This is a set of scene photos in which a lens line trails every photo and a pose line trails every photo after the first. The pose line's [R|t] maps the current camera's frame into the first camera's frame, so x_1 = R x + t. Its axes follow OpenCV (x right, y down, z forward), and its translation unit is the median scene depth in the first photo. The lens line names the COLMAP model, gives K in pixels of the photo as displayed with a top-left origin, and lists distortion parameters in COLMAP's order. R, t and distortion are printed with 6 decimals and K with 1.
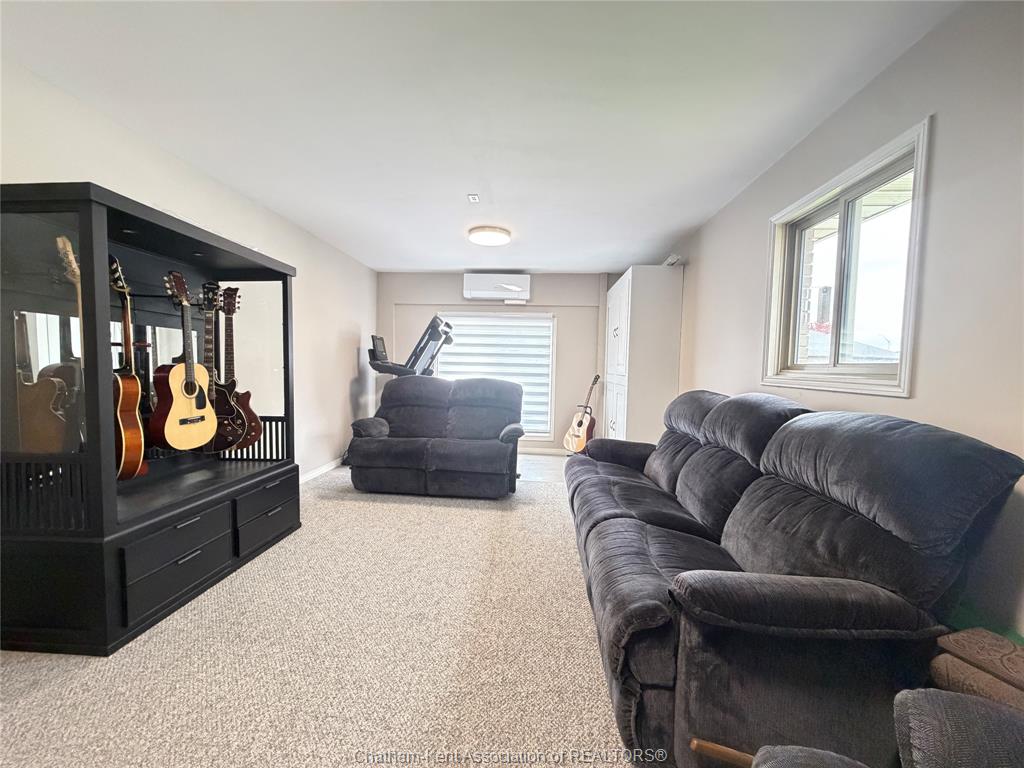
lens RADIAL K [[408.4, 0, 512.0], [0, 408.4, 384.0], [0, 0, 1]] dist [0.000036, 0.000256]
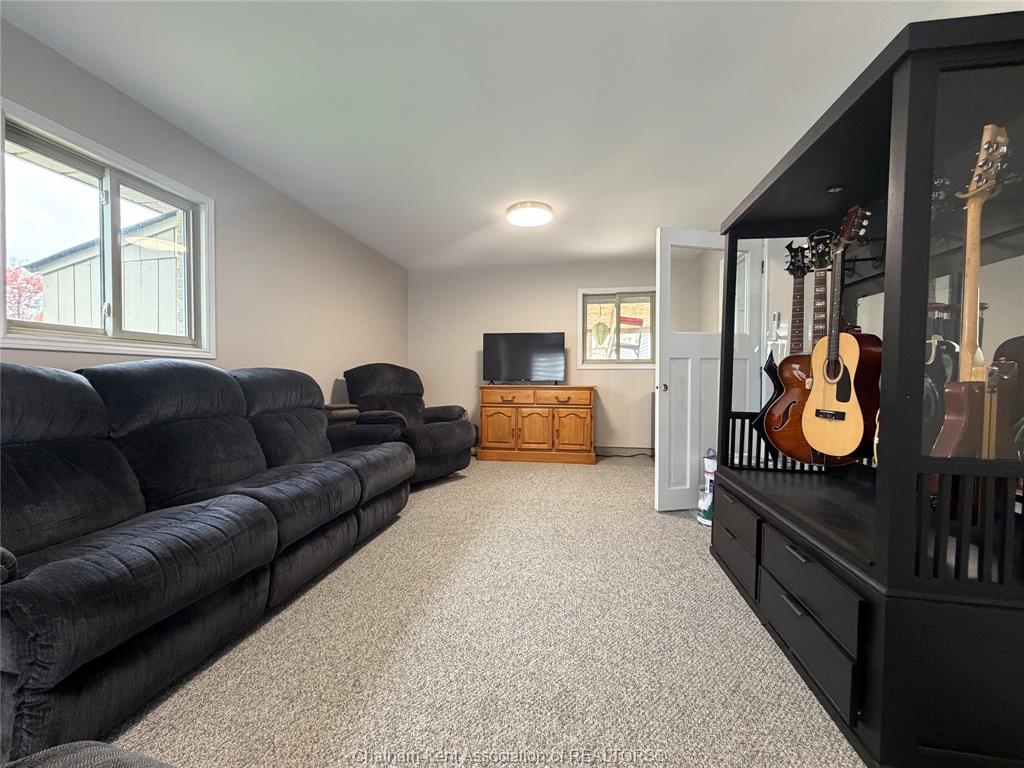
lens RADIAL K [[408.4, 0, 512.0], [0, 408.4, 384.0], [0, 0, 1]] dist [0.000036, 0.000256]
pose [[-0.994968, -0.024744, 0.097092, -0.300567], [-0.018922, 0.997993, 0.060436, 0.003215], [-0.098393, 0.058295, -0.993439, 1.743122]]
